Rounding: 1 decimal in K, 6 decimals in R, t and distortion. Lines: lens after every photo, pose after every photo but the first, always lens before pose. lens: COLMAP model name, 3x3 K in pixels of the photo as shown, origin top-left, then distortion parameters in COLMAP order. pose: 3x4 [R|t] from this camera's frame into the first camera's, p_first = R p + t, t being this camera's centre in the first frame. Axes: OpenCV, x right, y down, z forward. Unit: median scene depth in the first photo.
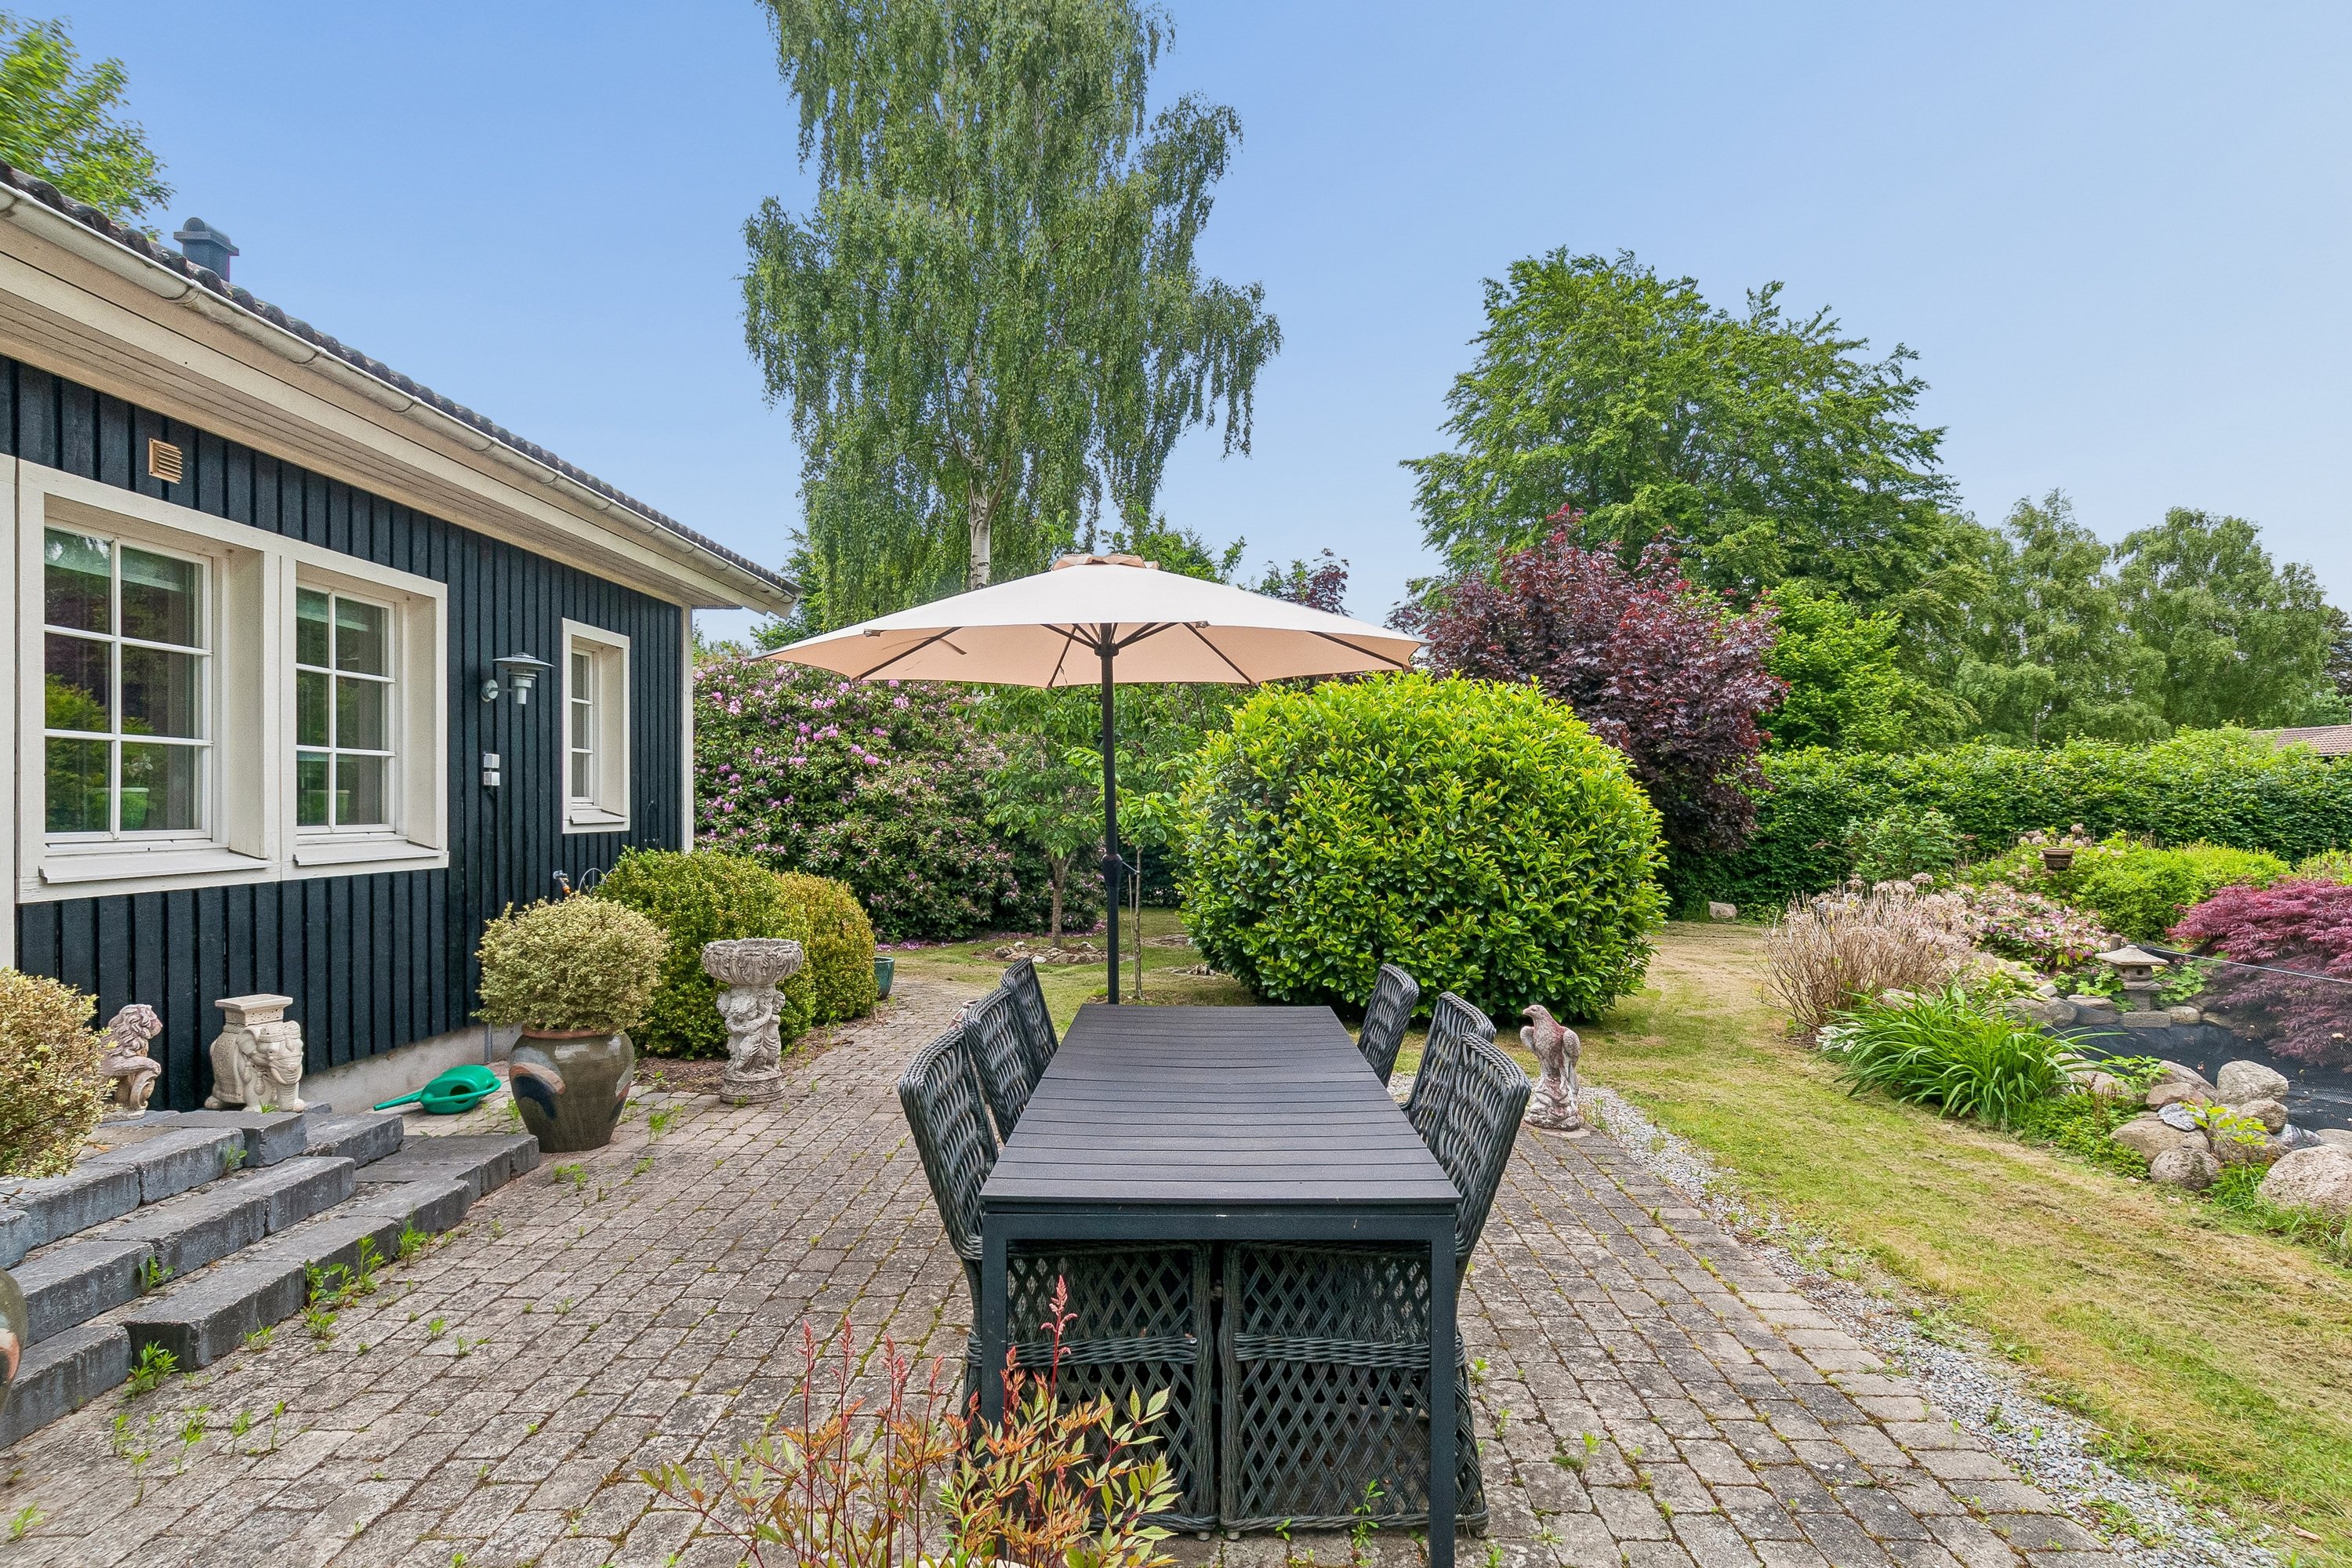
lens RADIAL K [[1243.6, 0, 1214.9], [0, 1243.6, 824.3], [0, 0, 1]] dist [0.007864, -0.013310]
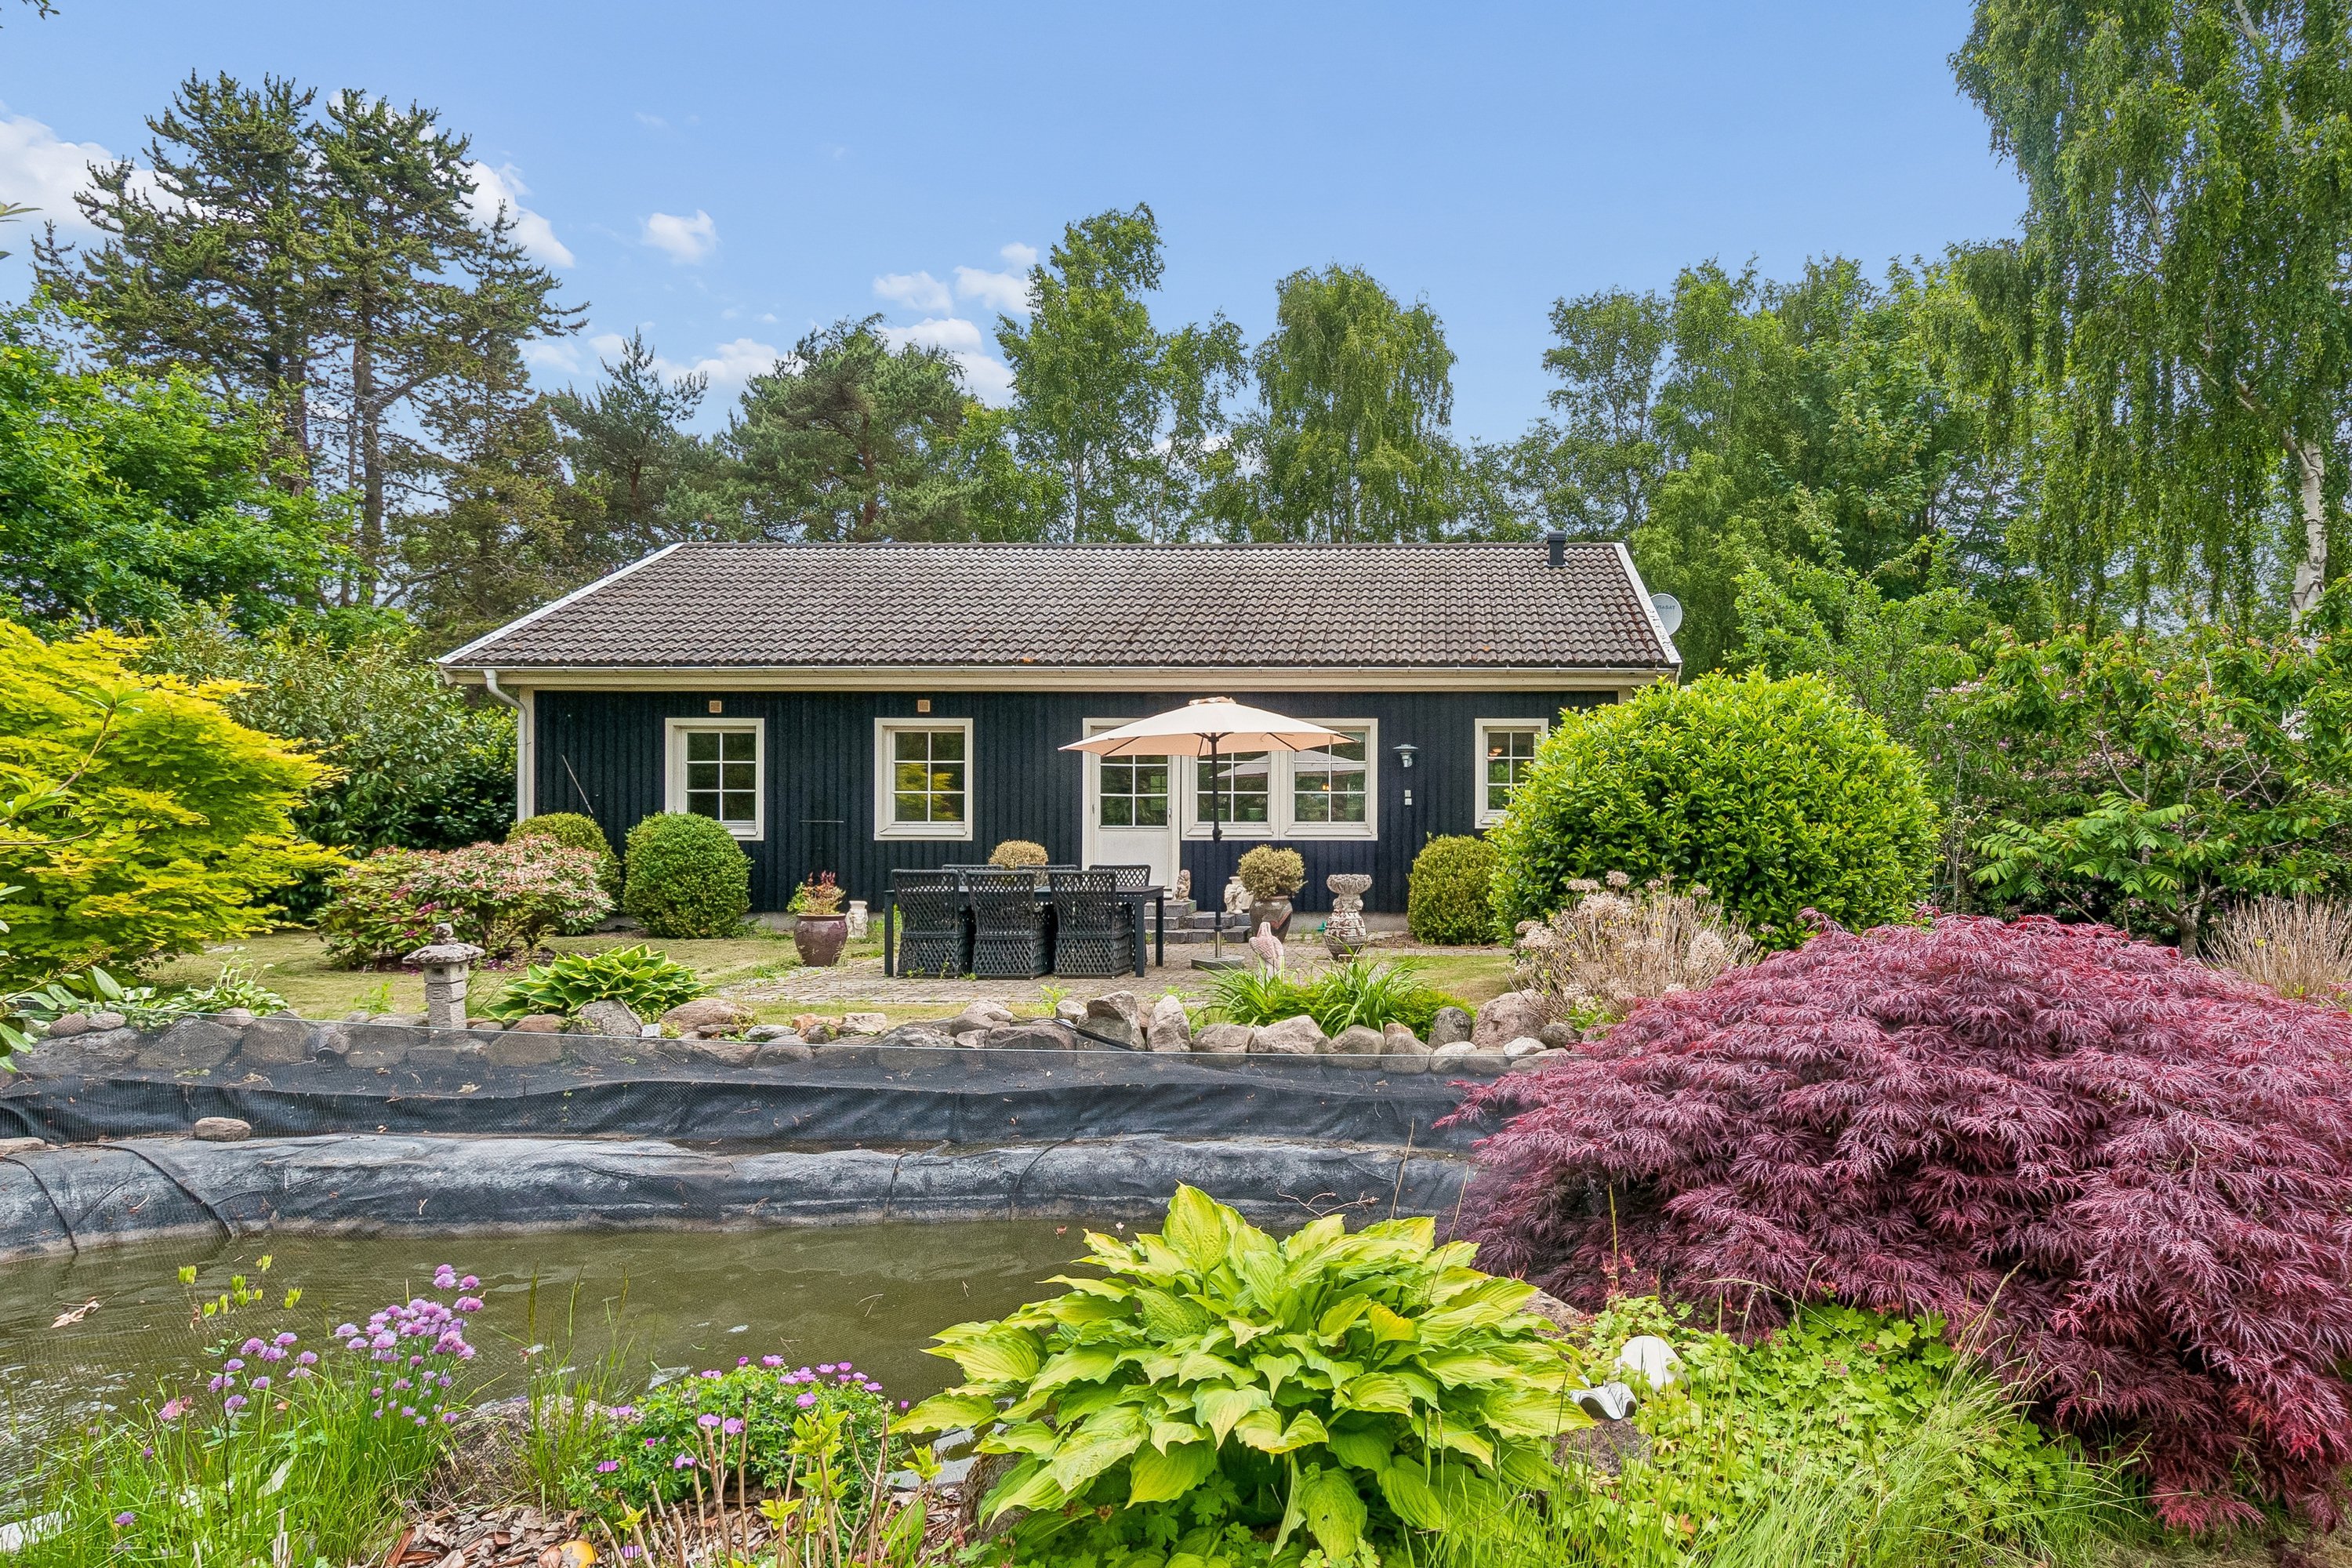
lens RADIAL K [[1274.8, 0, 1377.7], [0, 1274.8, 787.2], [0, 0, 1]] dist [-0.027163, -0.000712]
pose [[-0.011453, -0.035467, -0.999305, 0.884718], [-0.013880, 0.999280, -0.035307, 0.009727], [0.999838, 0.013466, -0.011937, 0.516625]]
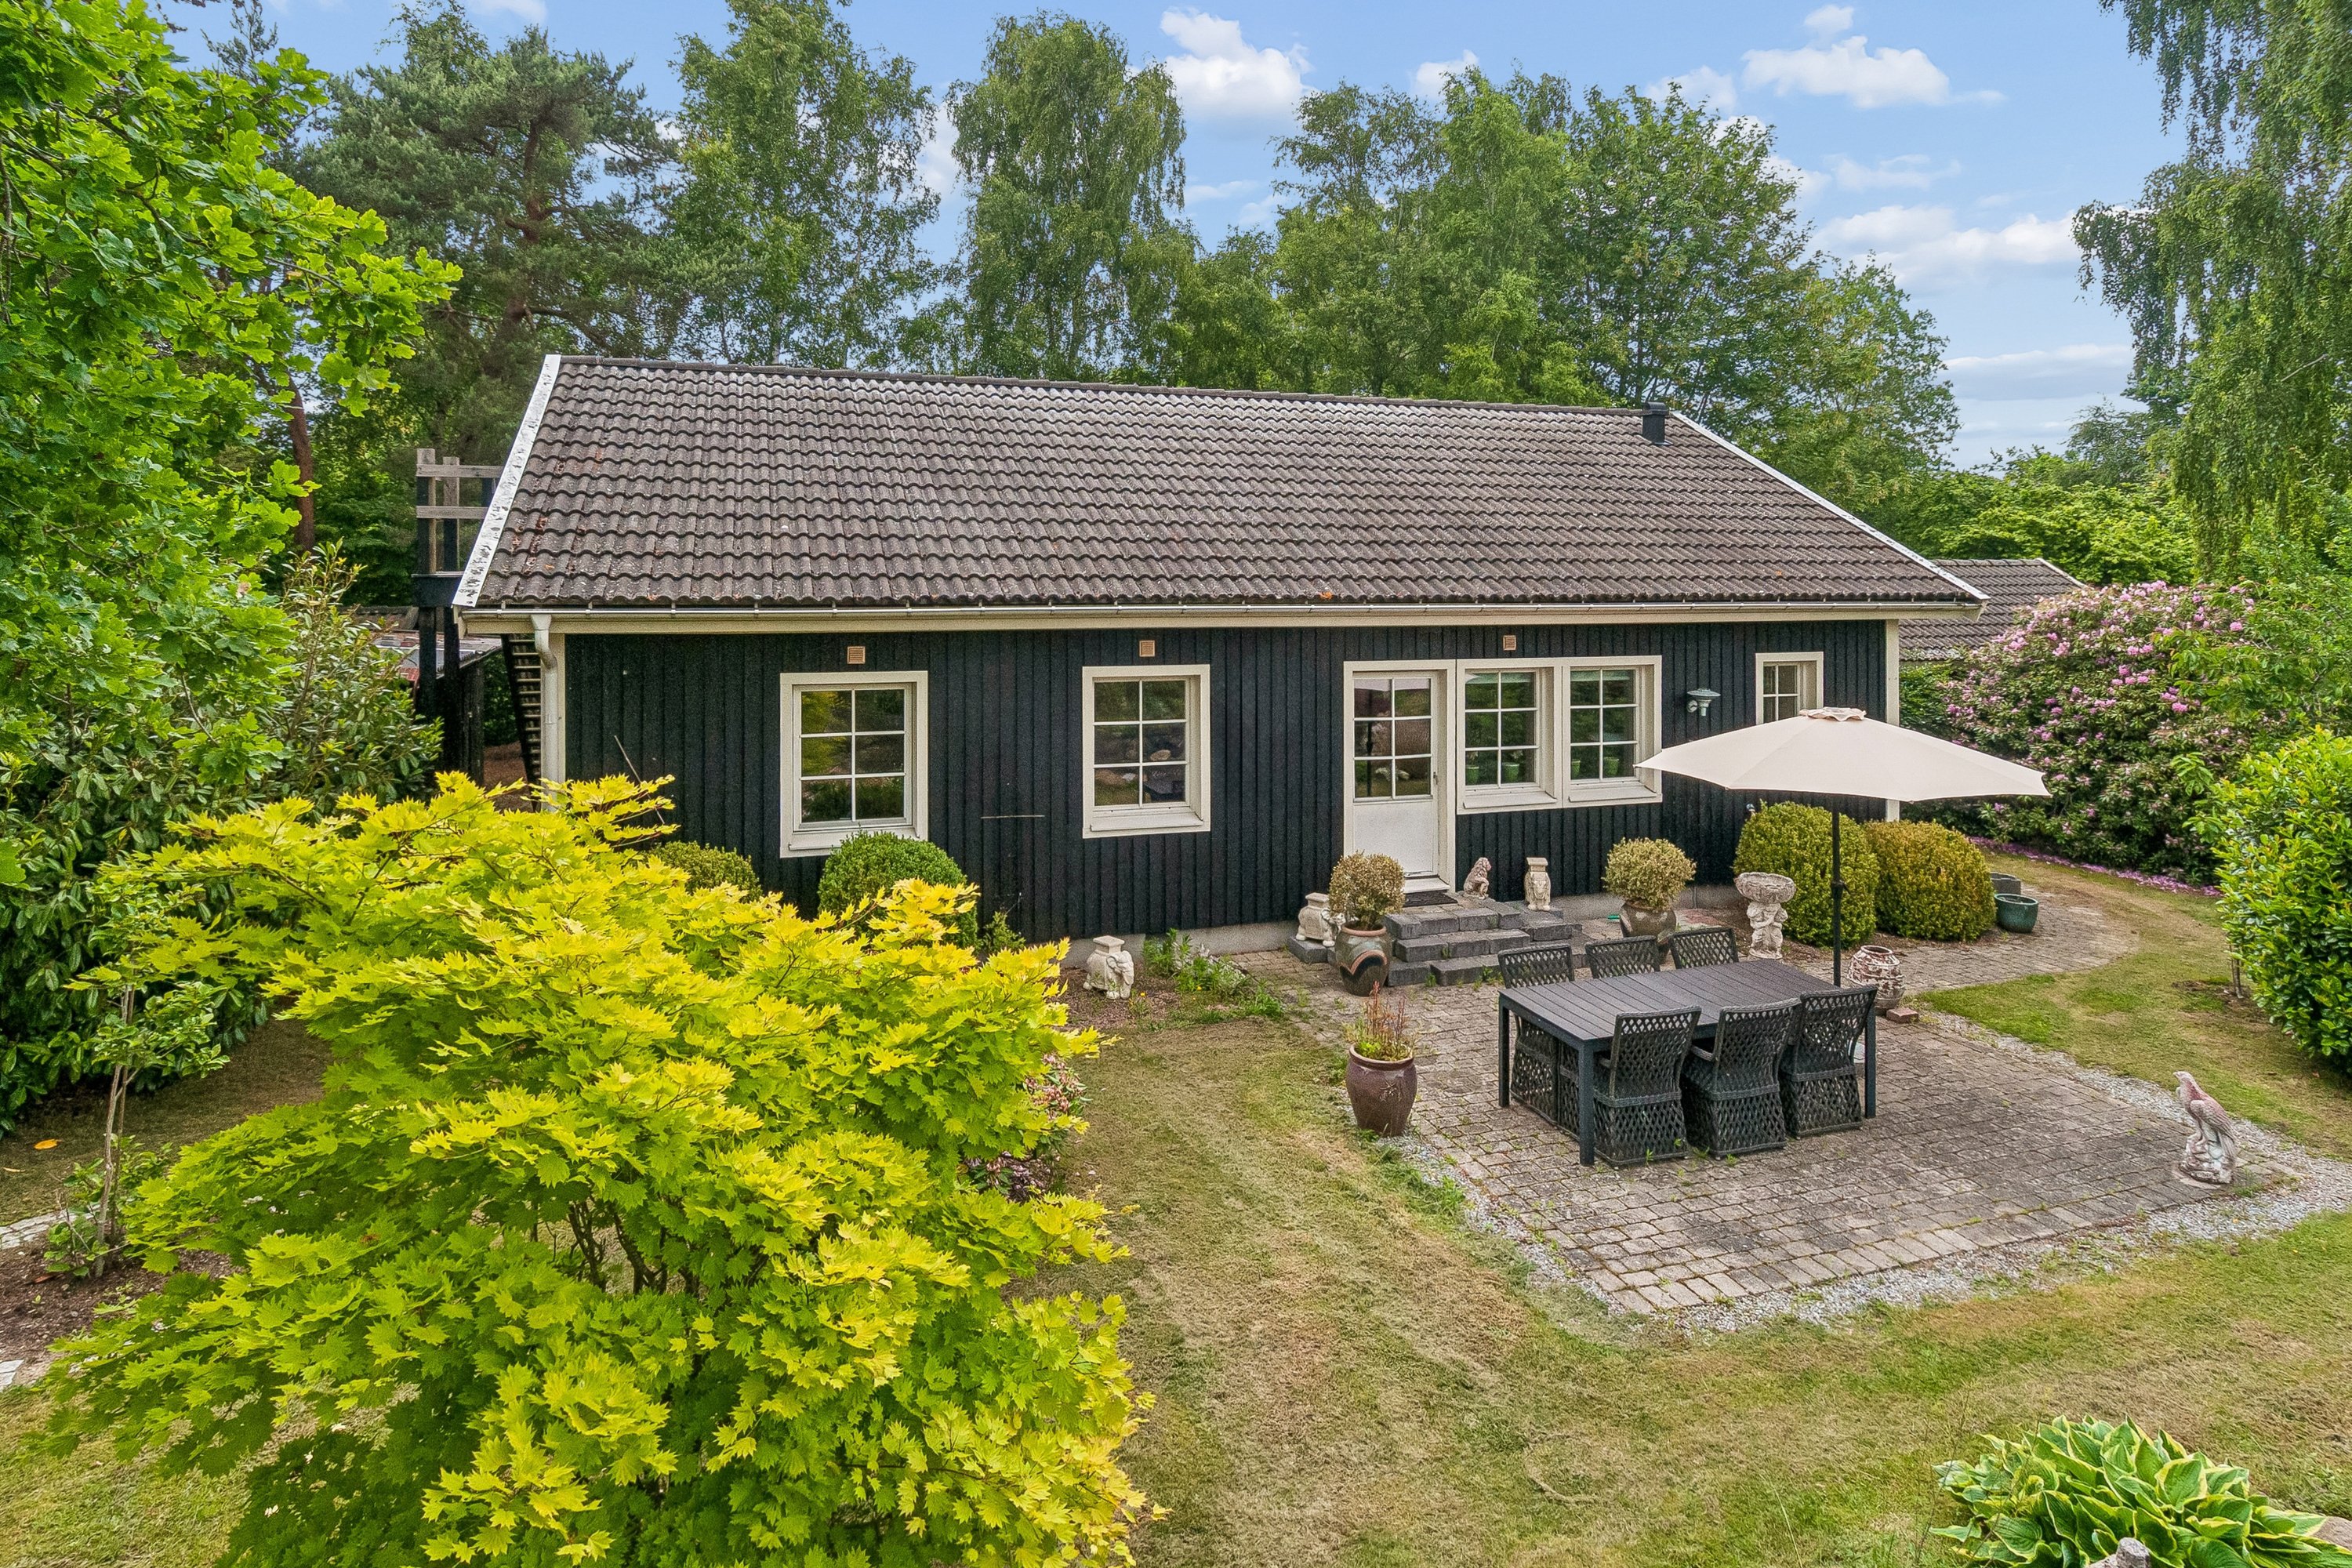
lens RADIAL K [[1299.5, 0, 1133.8], [0, 1299.5, 503.9], [0, 0, 1]] dist [0.010067, -0.003082]
pose [[0.285810, -0.044480, -0.957253, 0.561588], [-0.015602, 0.998574, -0.051058, -0.157769], [0.958159, 0.029528, 0.284708, -0.193583]]
